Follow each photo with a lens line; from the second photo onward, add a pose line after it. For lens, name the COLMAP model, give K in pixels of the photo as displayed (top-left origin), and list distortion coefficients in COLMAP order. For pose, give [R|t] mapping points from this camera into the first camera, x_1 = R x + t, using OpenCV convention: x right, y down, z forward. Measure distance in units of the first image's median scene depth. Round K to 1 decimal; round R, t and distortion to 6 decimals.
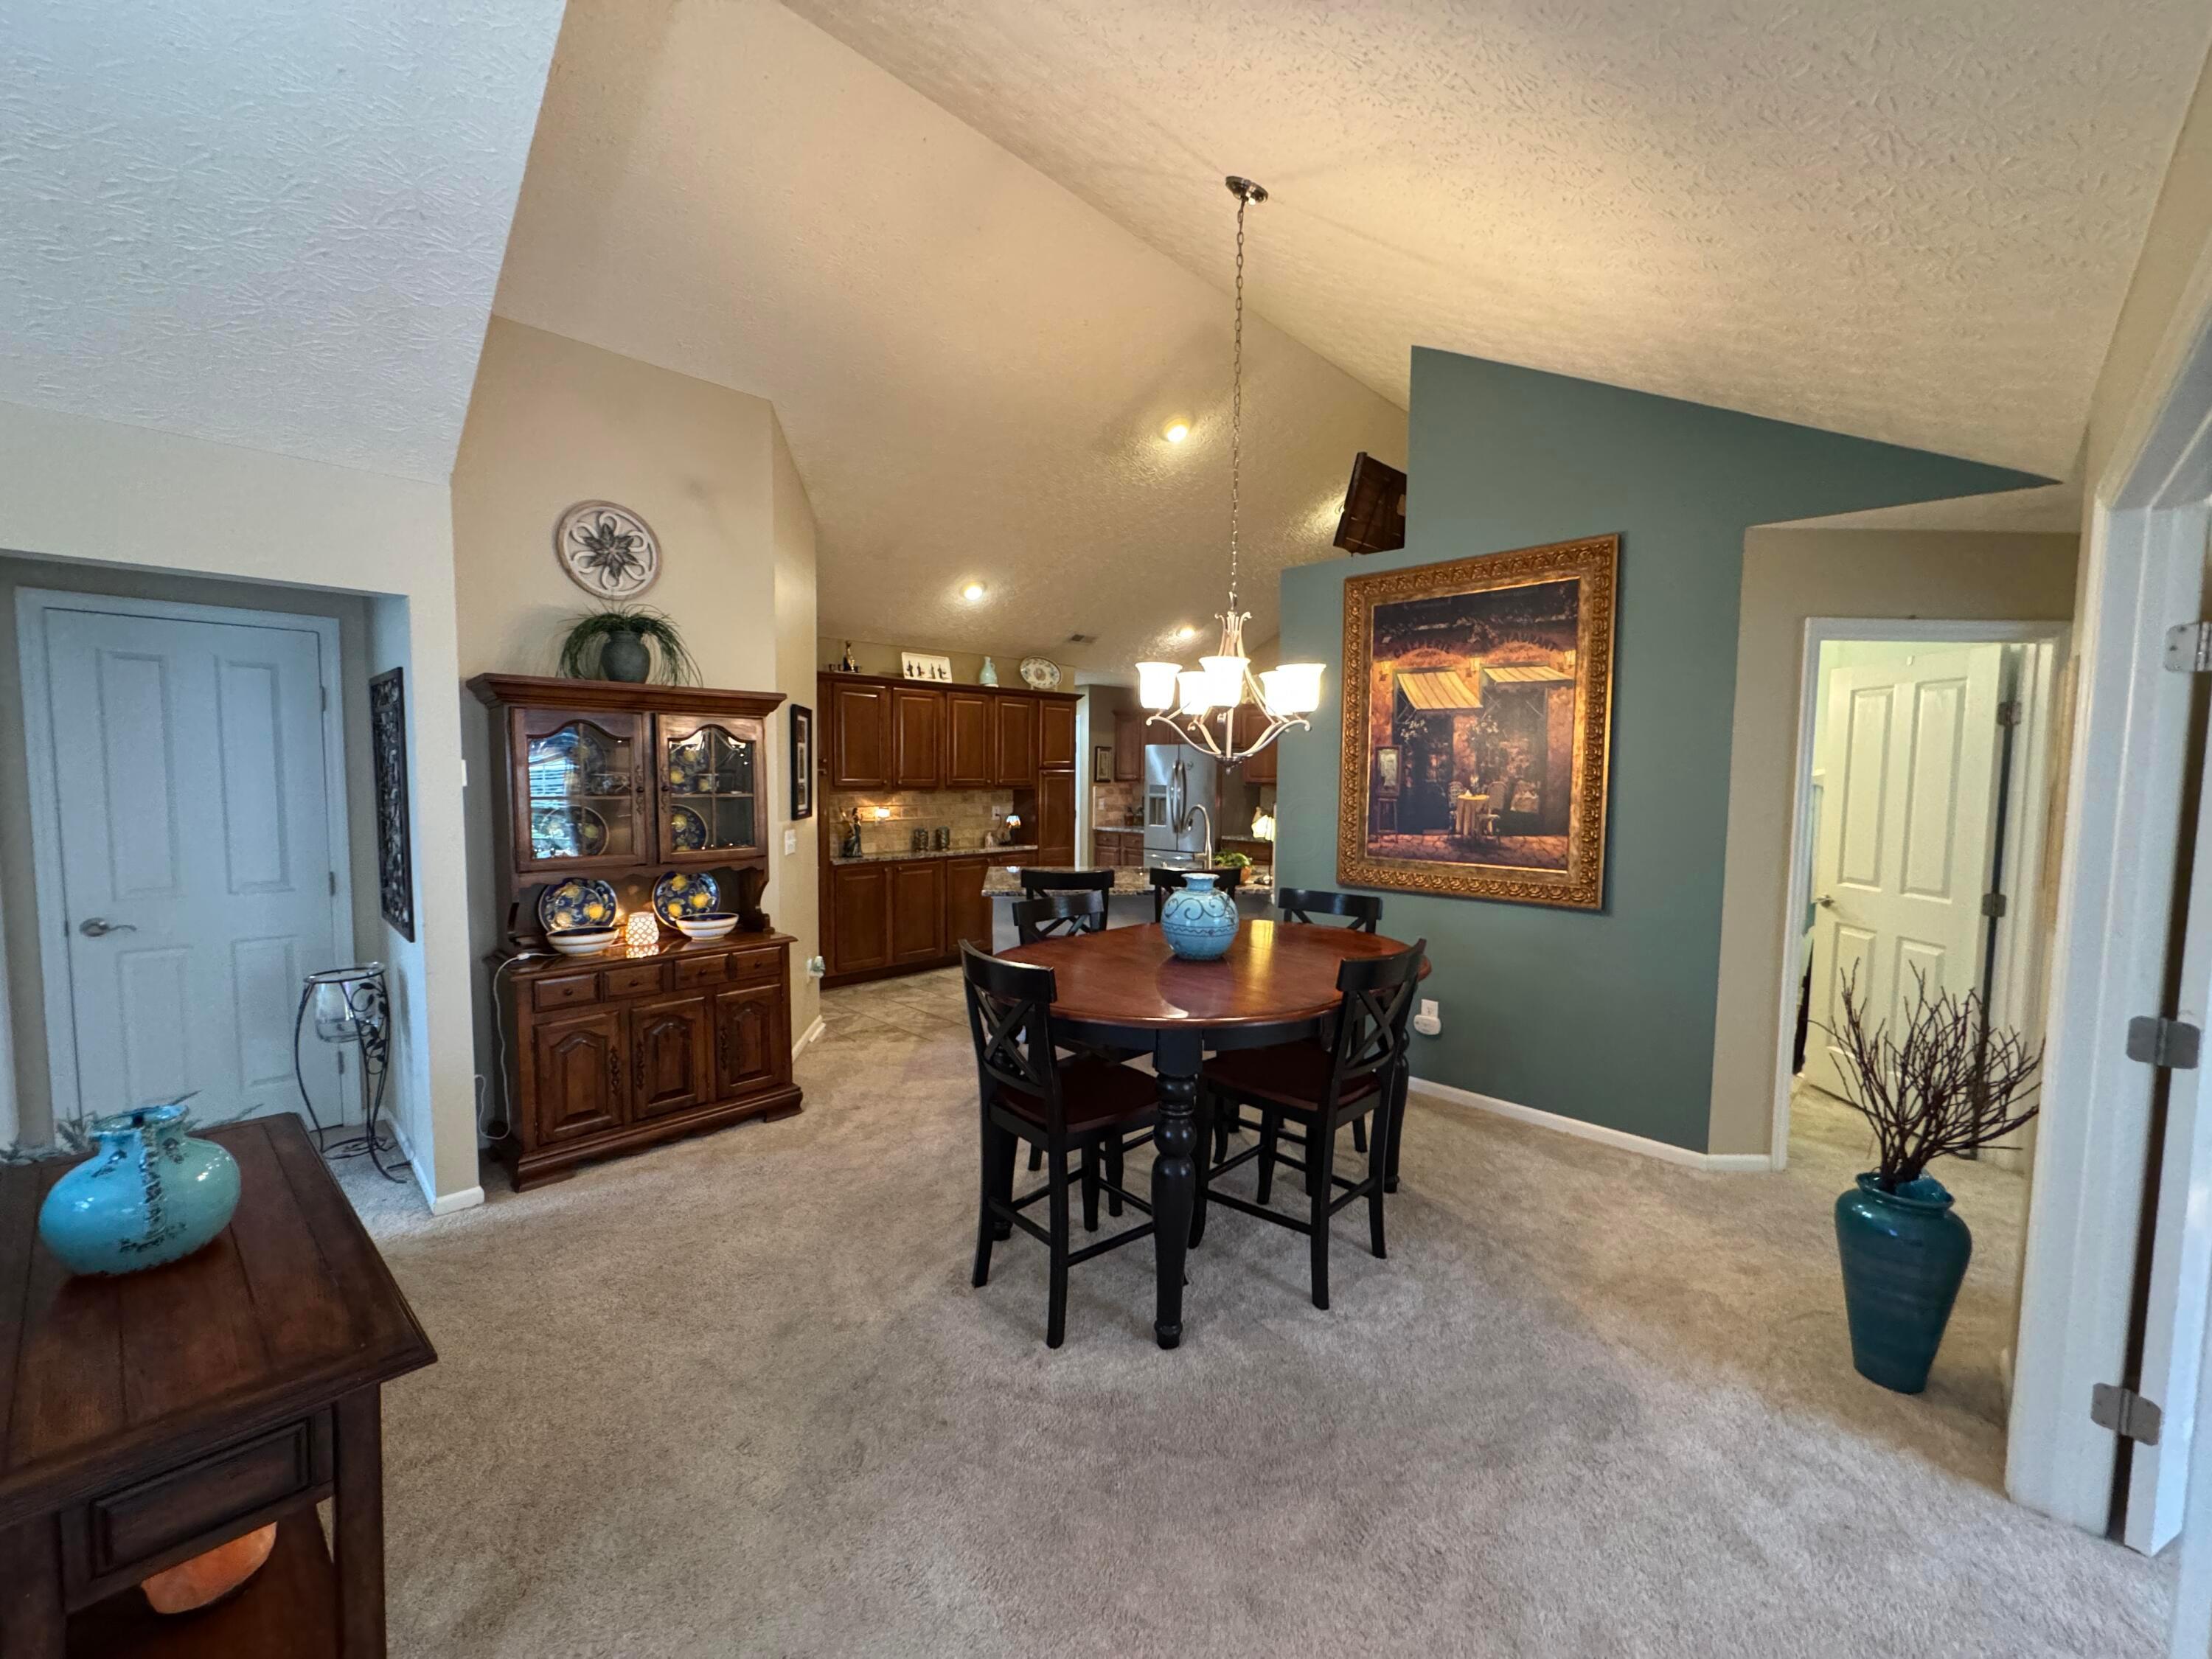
lens RADIAL K [[885.1, 0, 1106.9], [0, 885.1, 829.1], [0, 0, 1]] dist [-0.002183, 0.000189]
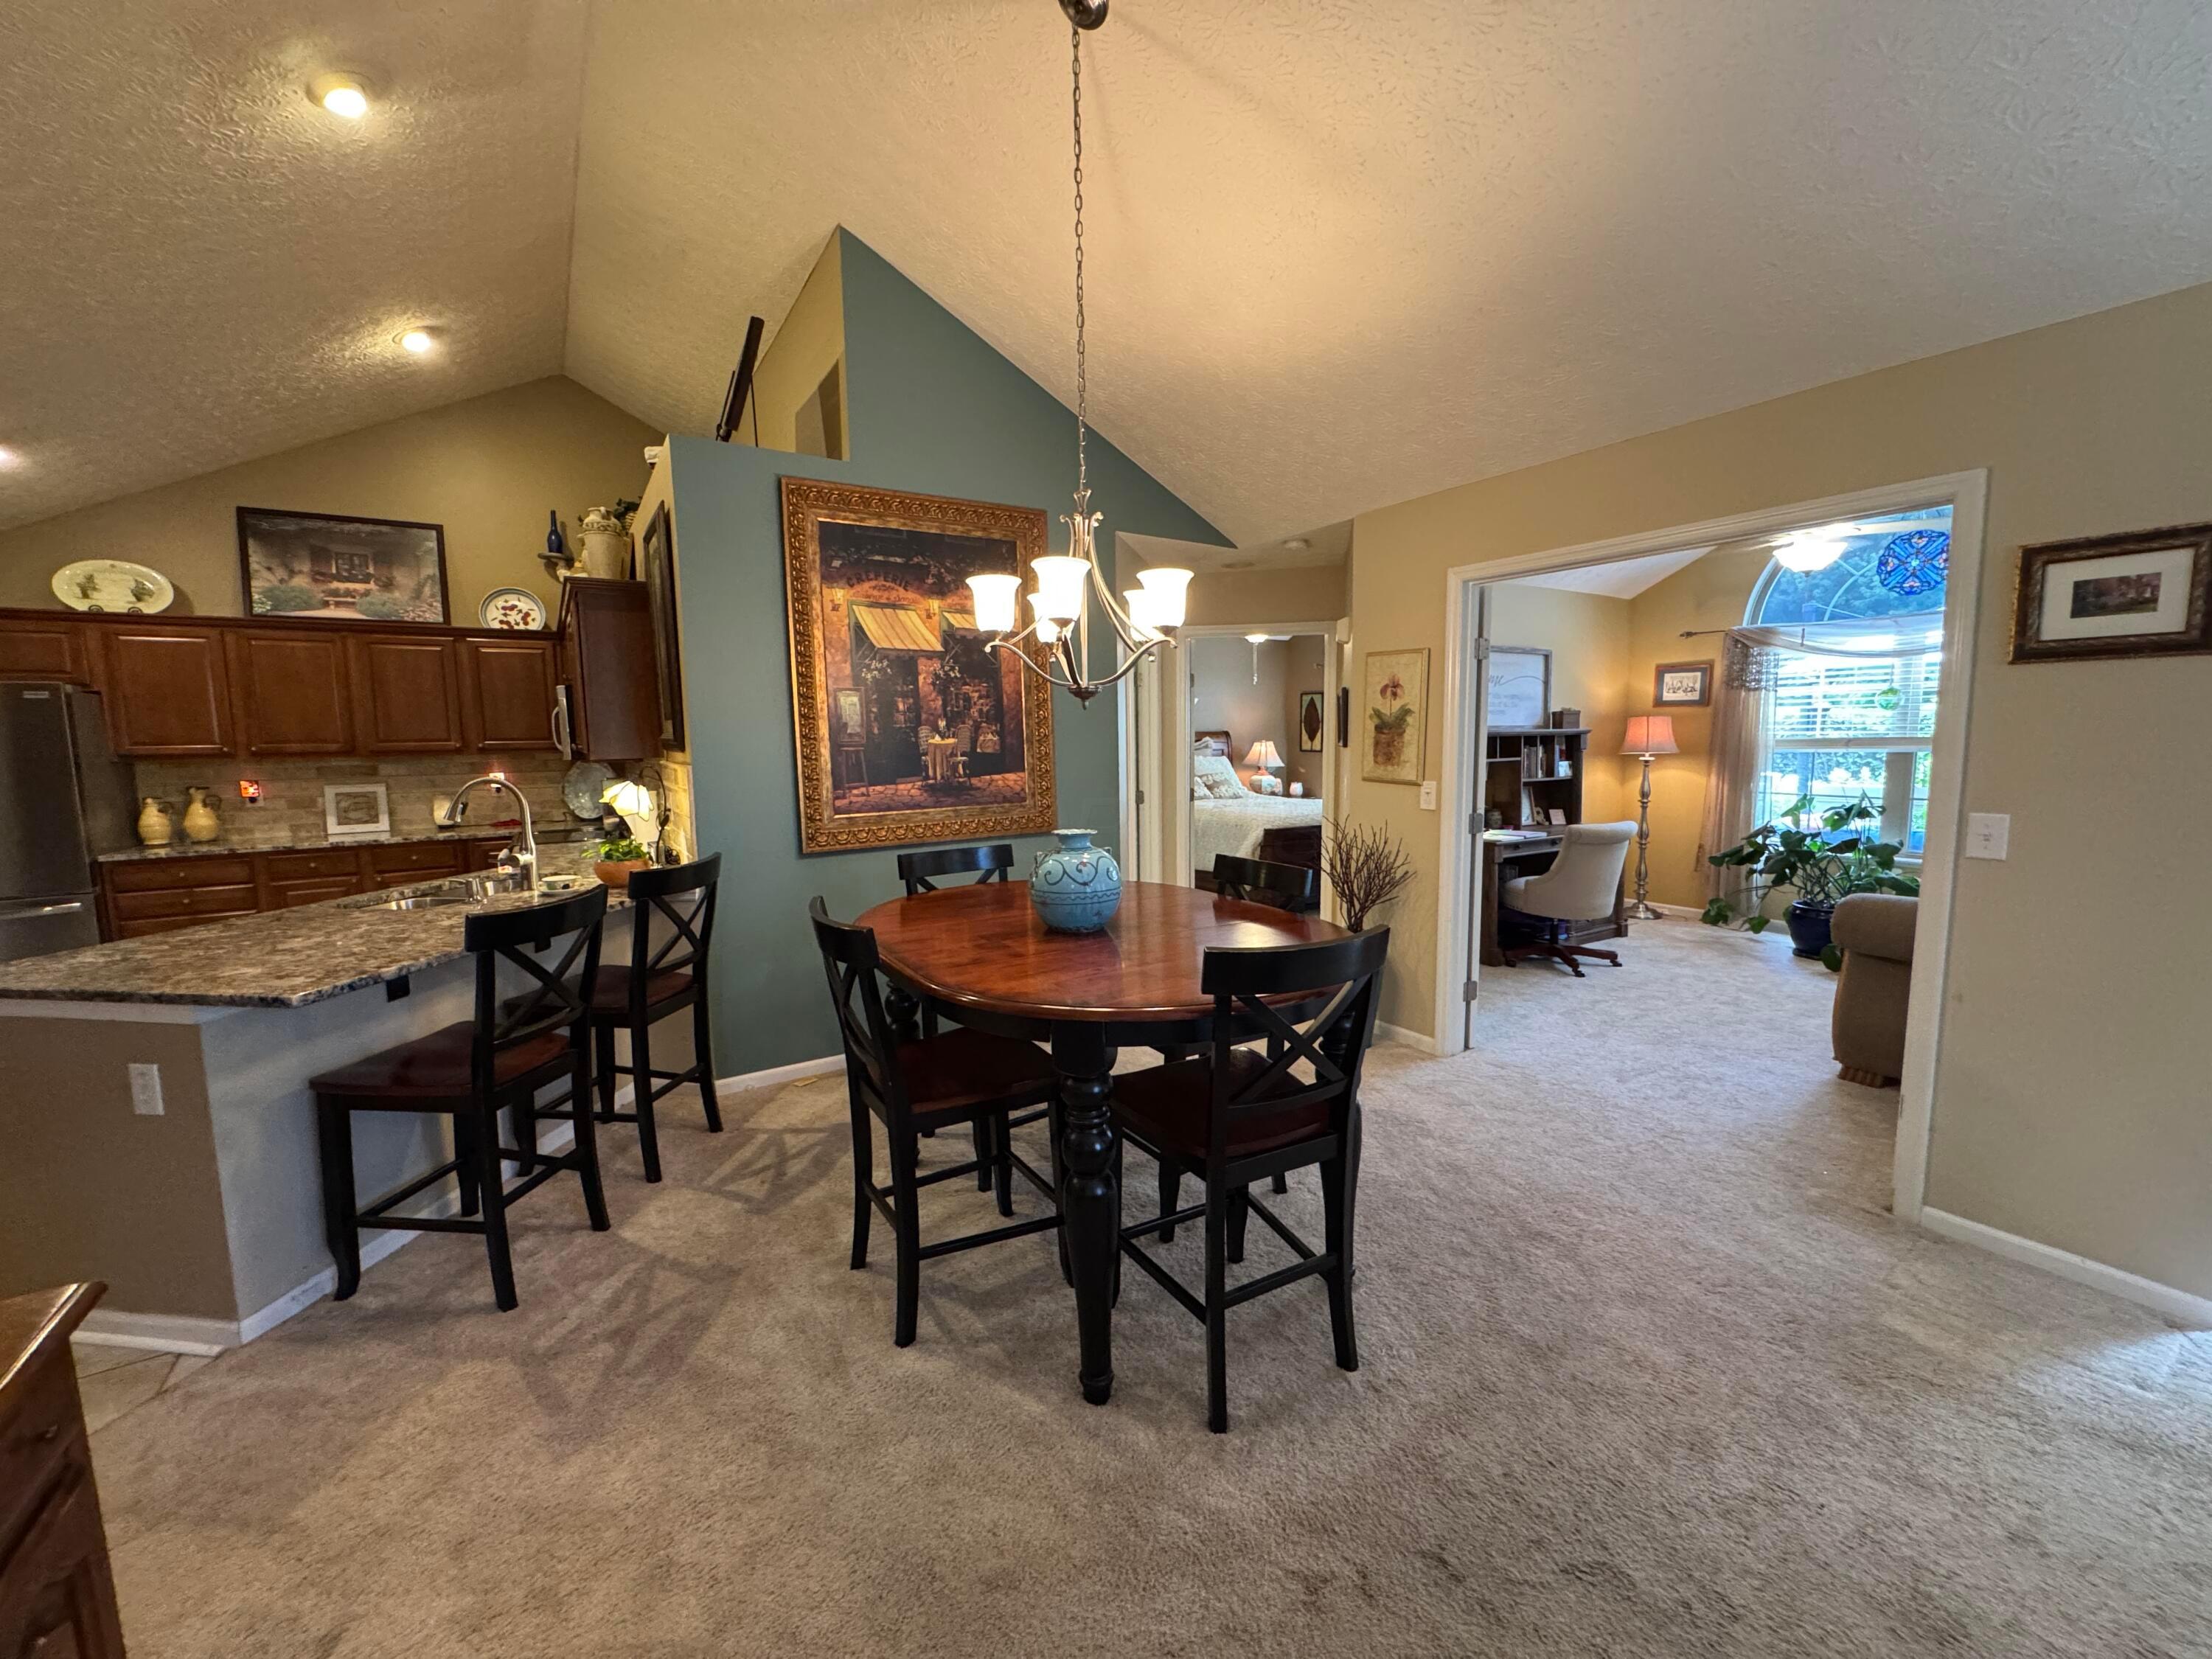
lens RADIAL K [[885.1, 0, 1104.0], [0, 885.1, 827.4], [0, 0, 1]] dist [-0.002183, 0.000189]
pose [[0.230082, -0.116043, 0.966228, -0.516161], [0.084614, 0.991491, 0.098928, -0.022629], [-0.969486, 0.058994, 0.237943, 0.584763]]
